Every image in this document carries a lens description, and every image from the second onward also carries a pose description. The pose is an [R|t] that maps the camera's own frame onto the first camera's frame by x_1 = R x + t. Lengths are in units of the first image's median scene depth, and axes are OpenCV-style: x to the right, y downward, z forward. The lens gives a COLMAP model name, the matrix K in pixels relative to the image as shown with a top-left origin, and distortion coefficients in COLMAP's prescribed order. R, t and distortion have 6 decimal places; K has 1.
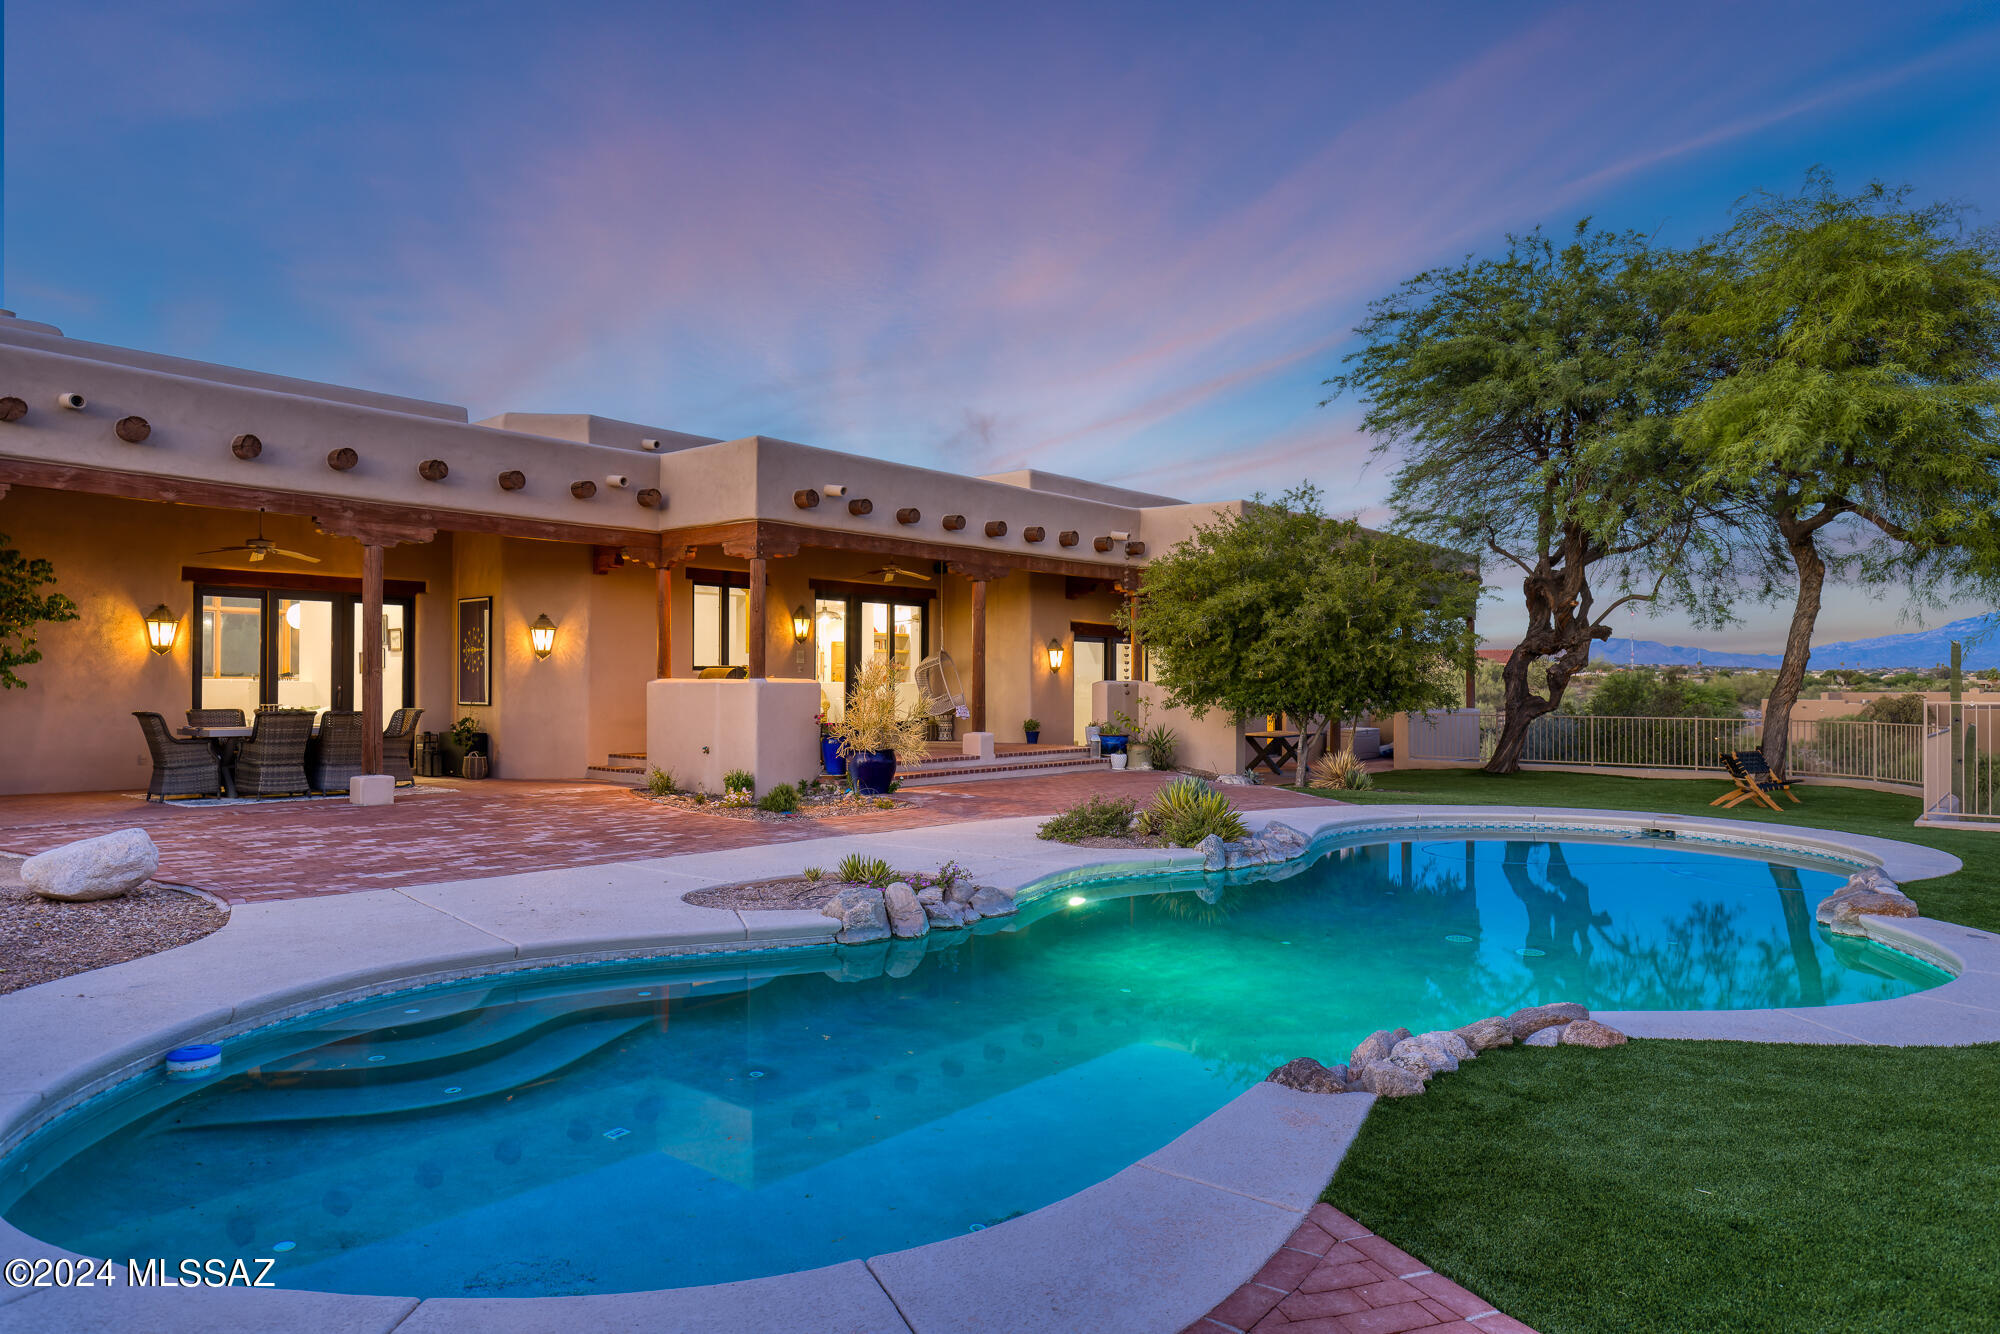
lens RADIAL K [[1260.0, 0, 1000.0], [0, 1260.0, 667.0], [0, 0, 1]] dist [0.003923, 0.000673]
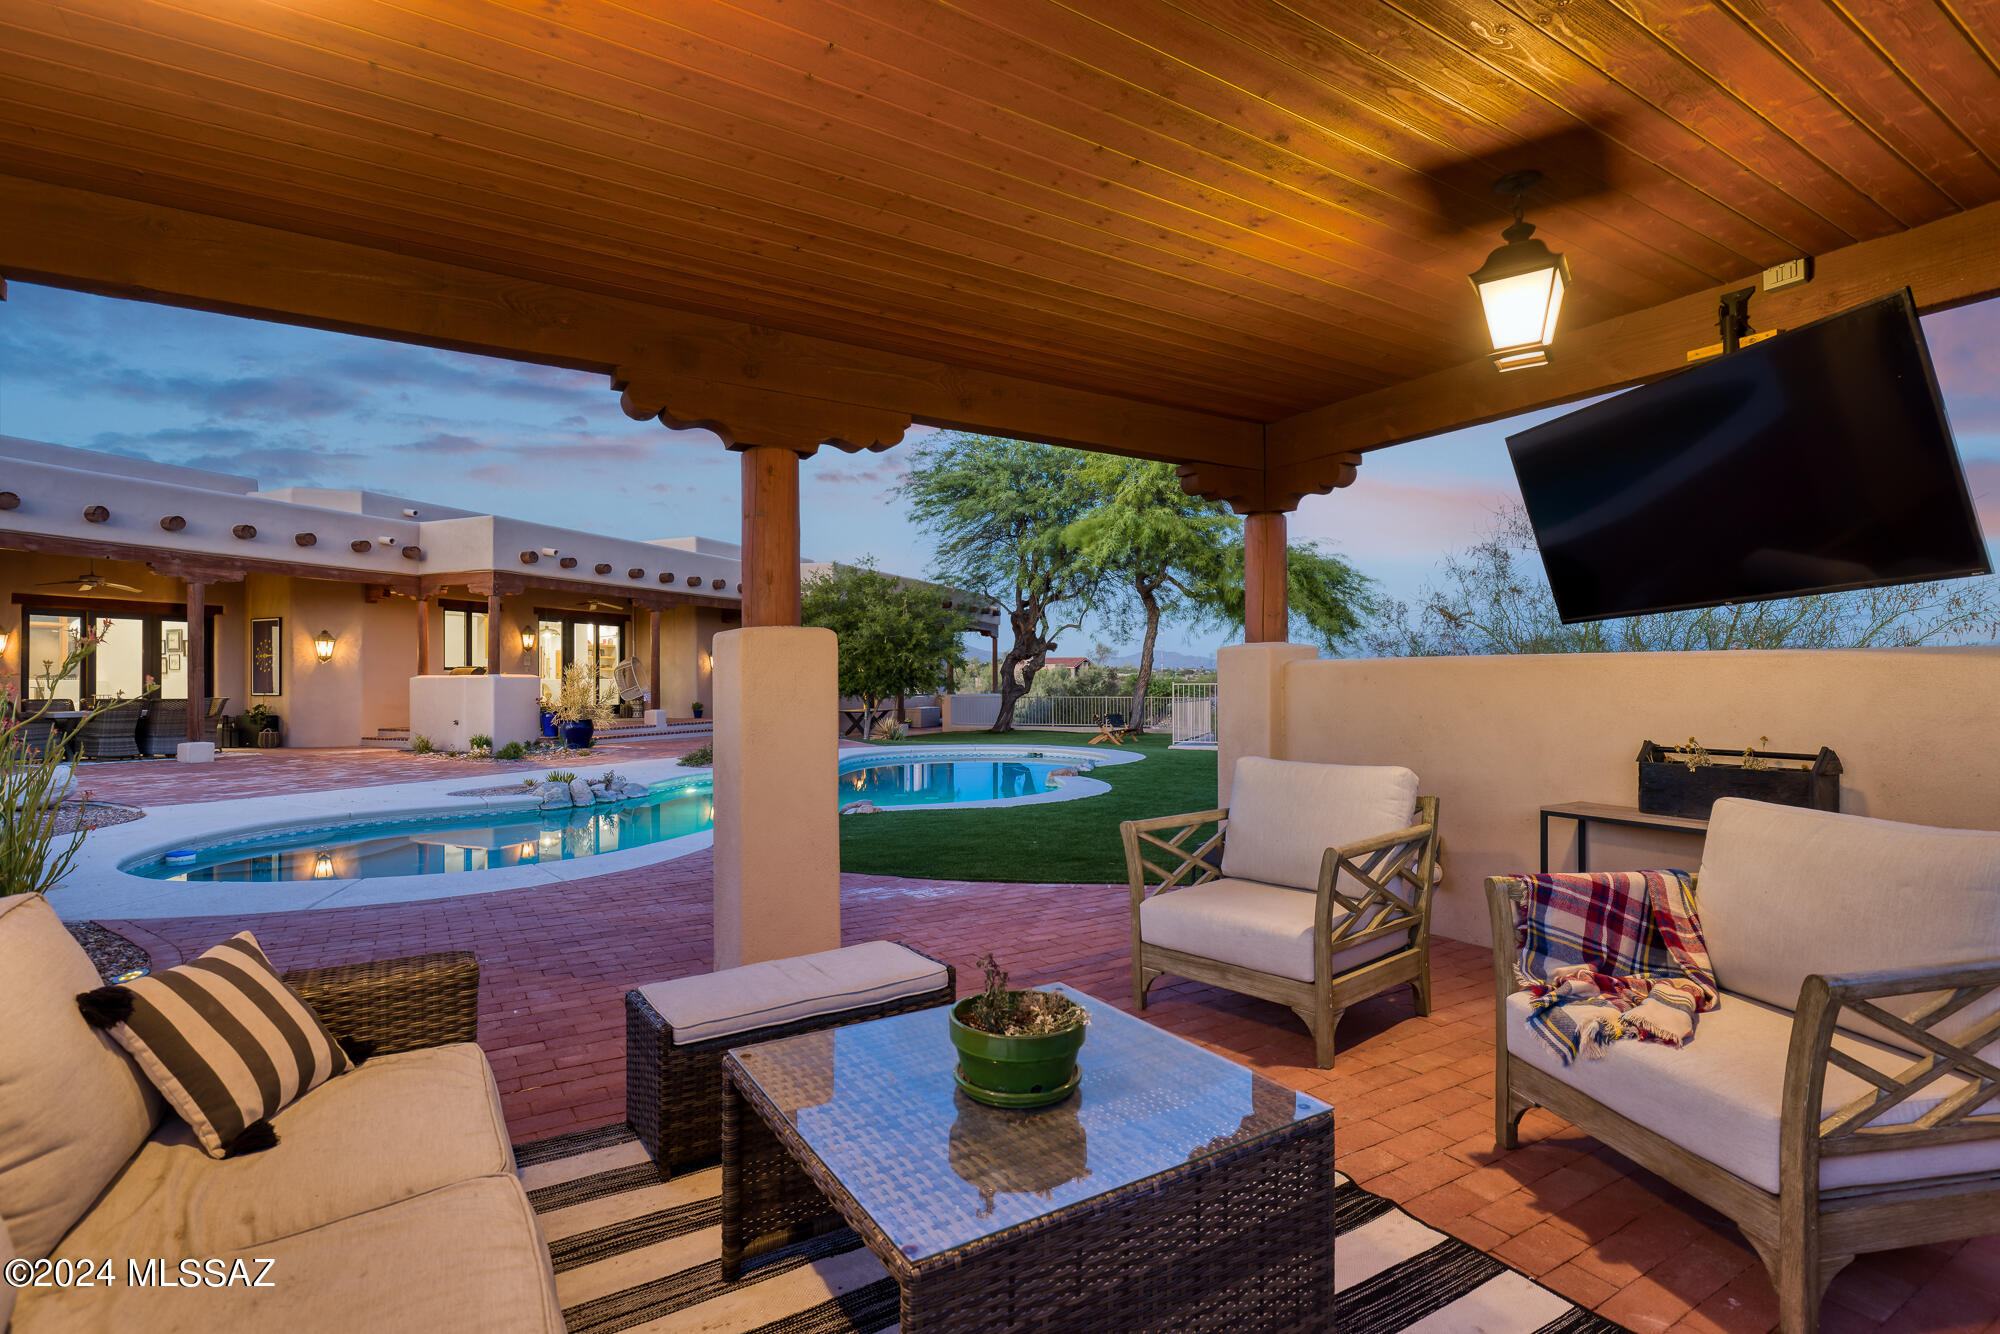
lens RADIAL K [[935.5, 0, 1000.0], [0, 935.5, 667.0], [0, 0, 1]] dist [0.002142, 0.000061]
pose [[0.953891, -0.002622, 0.300141, 0.046488], [0.003498, 0.999991, -0.002382, 0.004353], [-0.300132, 0.003322, 0.953892, -0.238091]]
